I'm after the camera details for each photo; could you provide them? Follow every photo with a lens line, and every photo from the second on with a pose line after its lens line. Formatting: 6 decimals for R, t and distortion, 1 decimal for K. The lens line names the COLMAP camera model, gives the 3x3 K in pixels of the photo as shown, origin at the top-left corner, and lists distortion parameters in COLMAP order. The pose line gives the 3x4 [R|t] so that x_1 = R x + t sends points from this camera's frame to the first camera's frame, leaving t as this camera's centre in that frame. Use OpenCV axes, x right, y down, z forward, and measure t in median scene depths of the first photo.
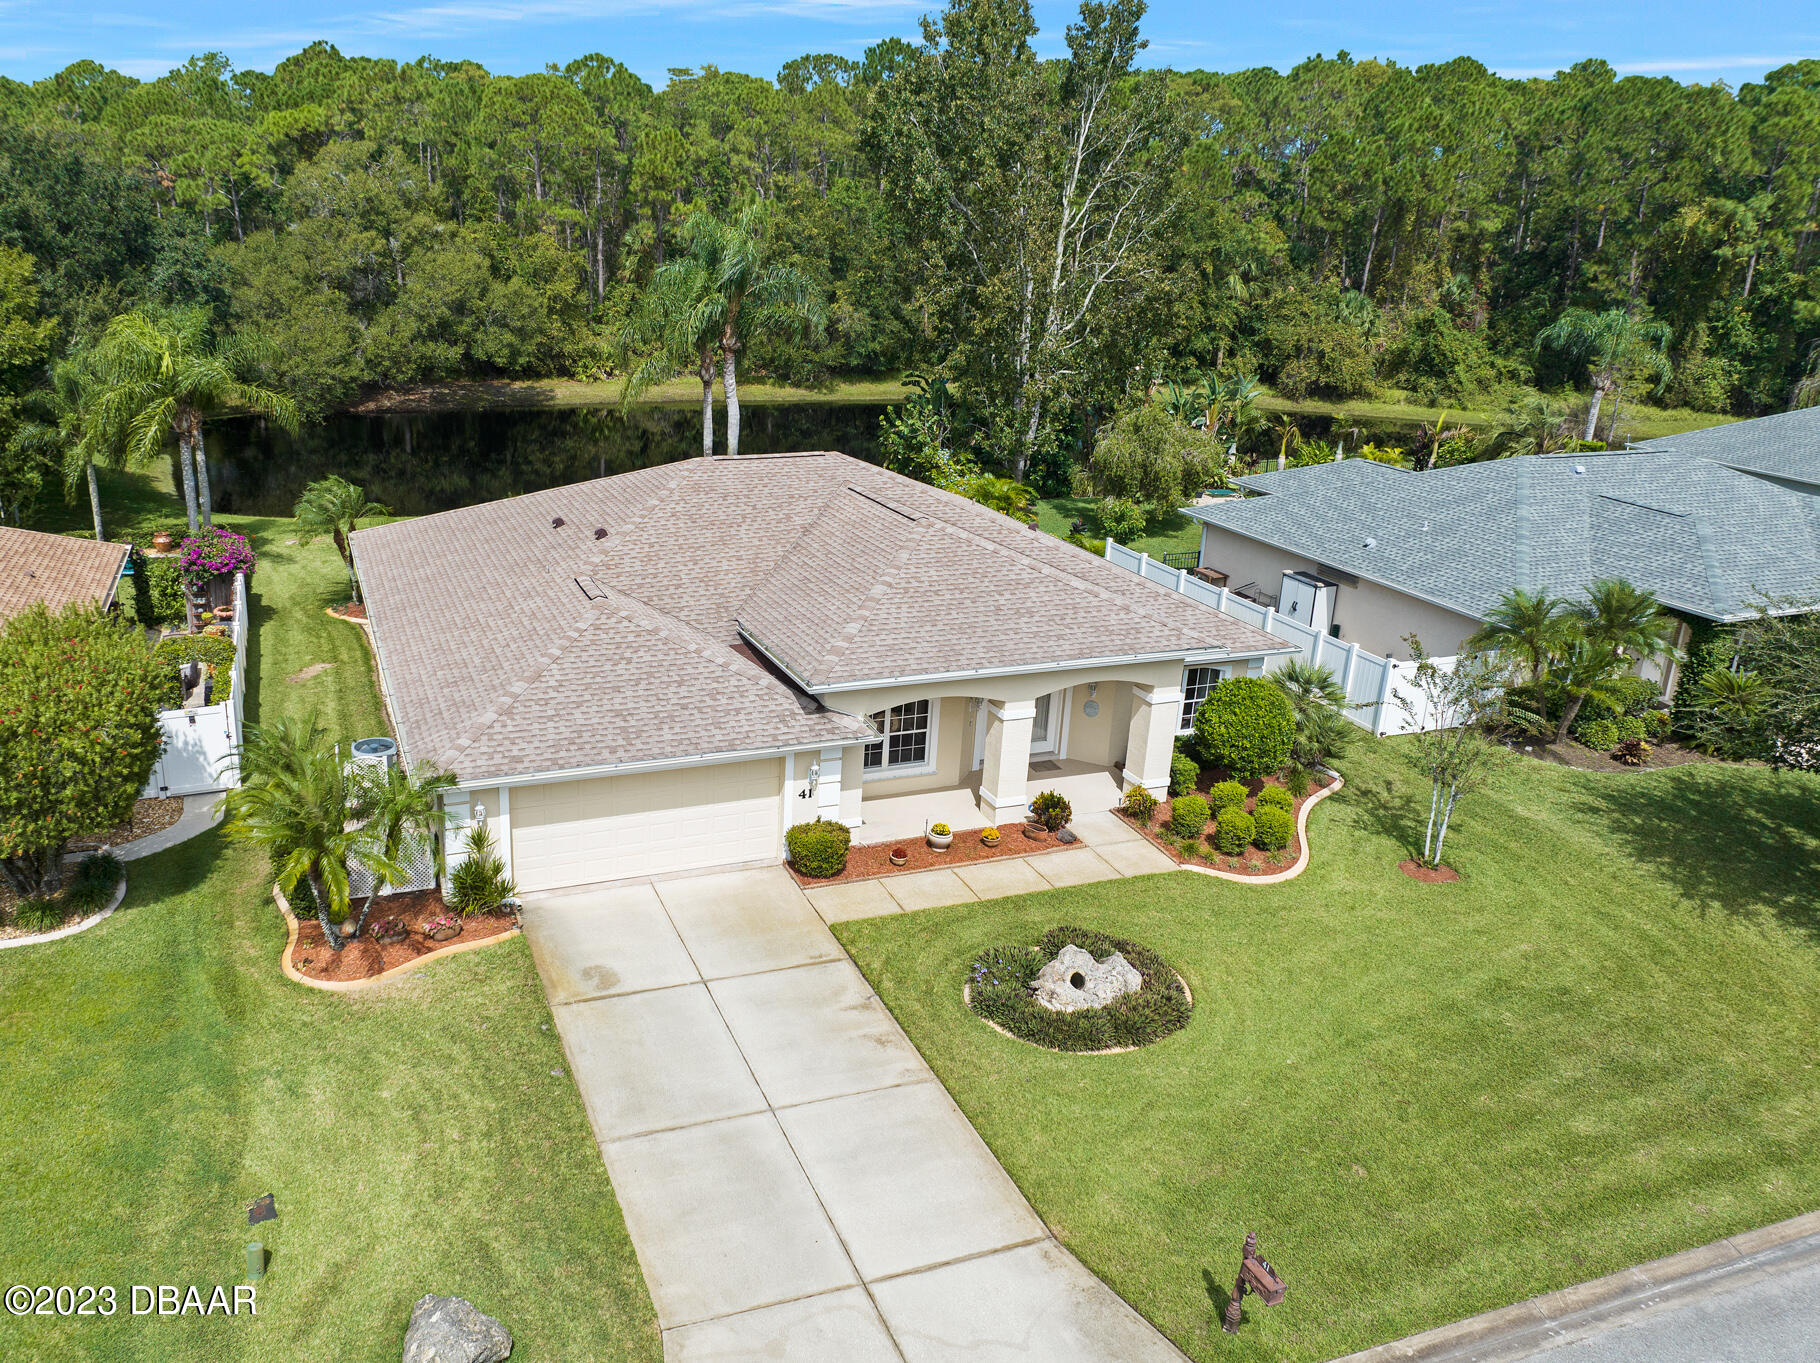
lens RADIAL K [[1356.3, 0, 716.3], [0, 1356.3, 638.8], [0, 0, 1]] dist [-0.039507, 0.005966]
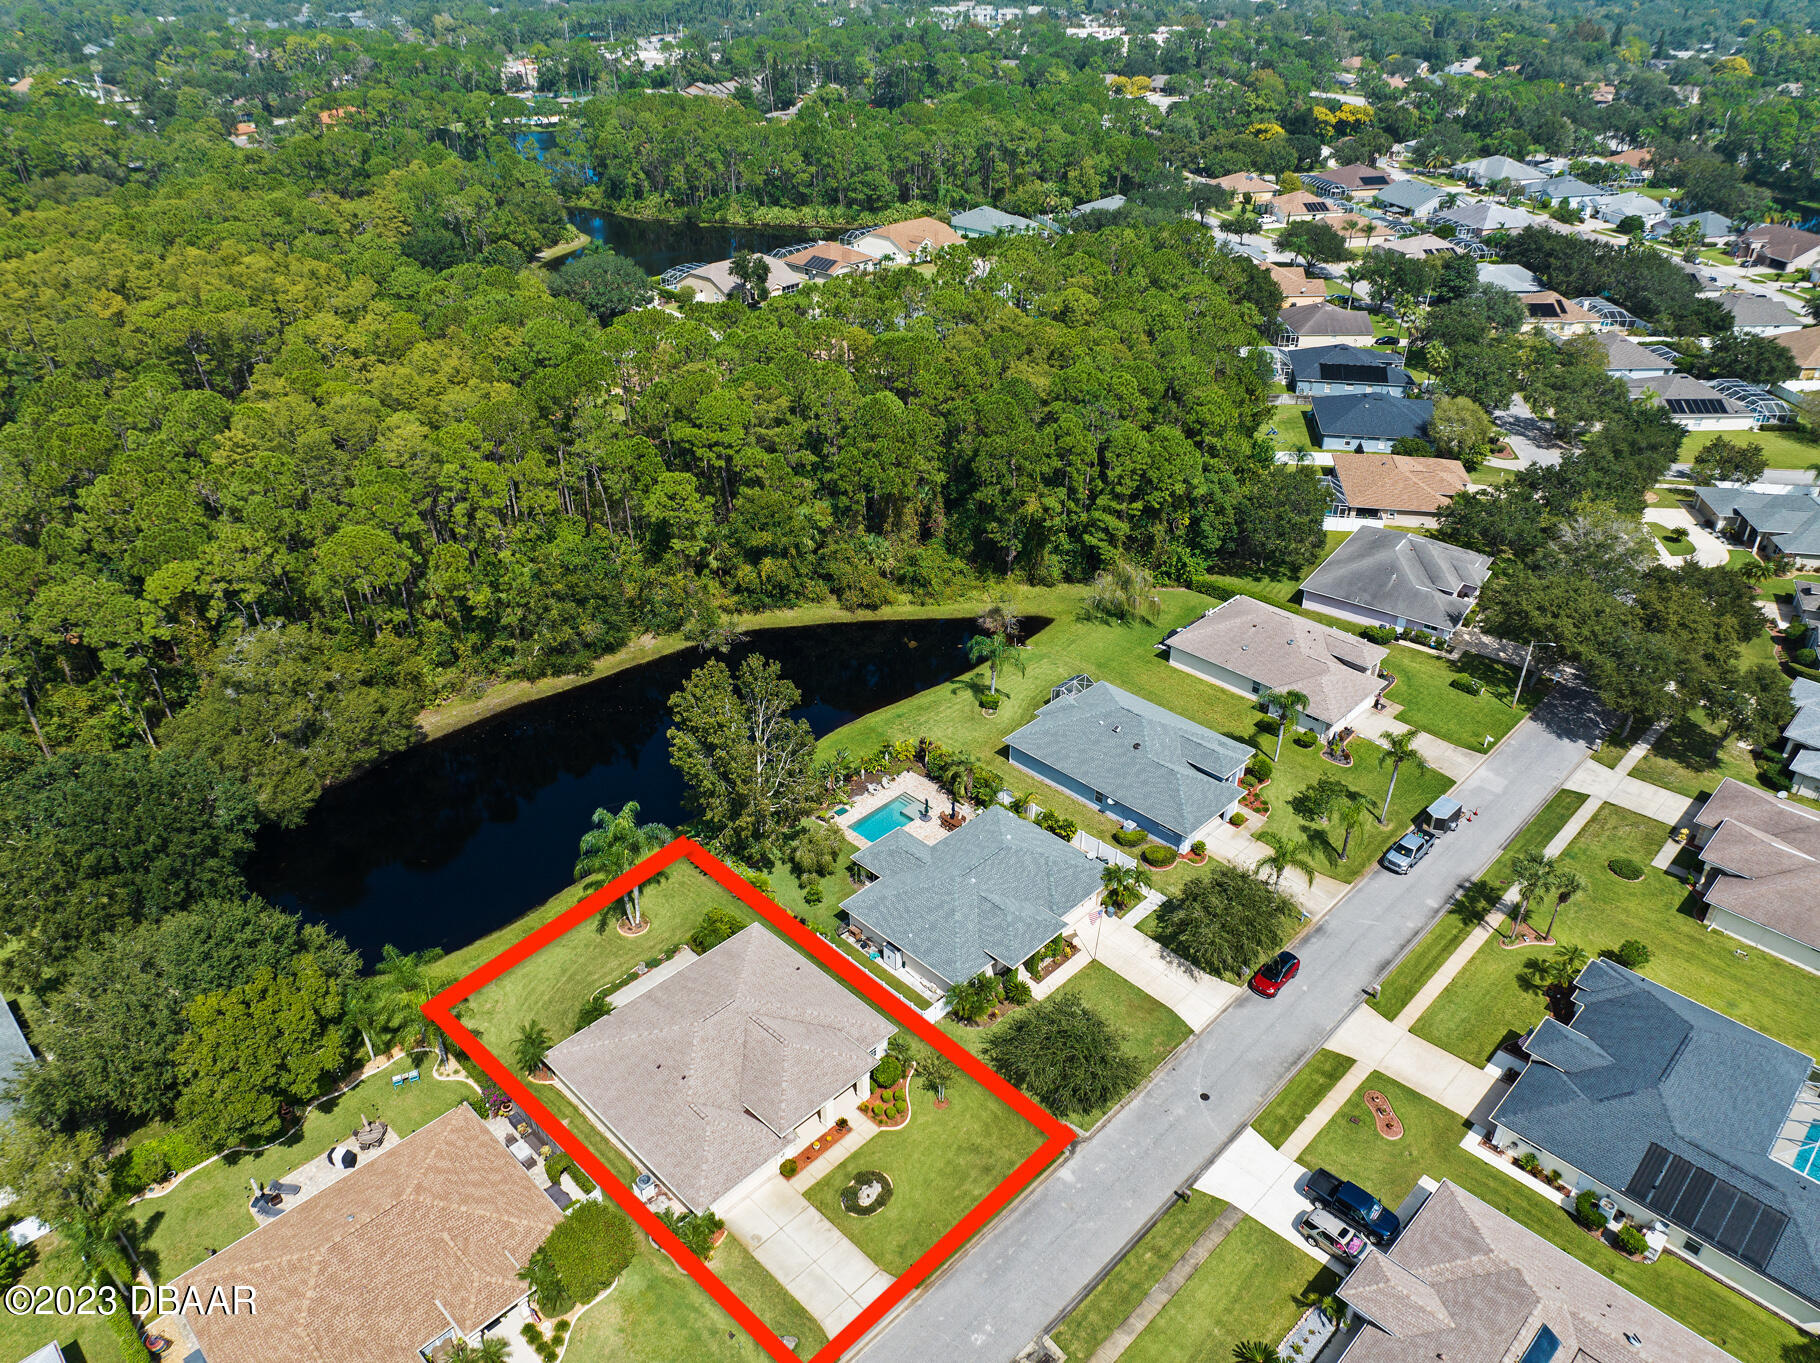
lens RADIAL K [[1283.4, 0, 903.7], [0, 1283.4, 672.3], [0, 0, 1]] dist [-0.035303, 0.006235]
pose [[0.888442, -0.252144, 0.383529, -0.547958], [0.160471, 0.953498, 0.255129, -1.687688], [-0.430023, -0.165122, 0.887589, -1.692913]]
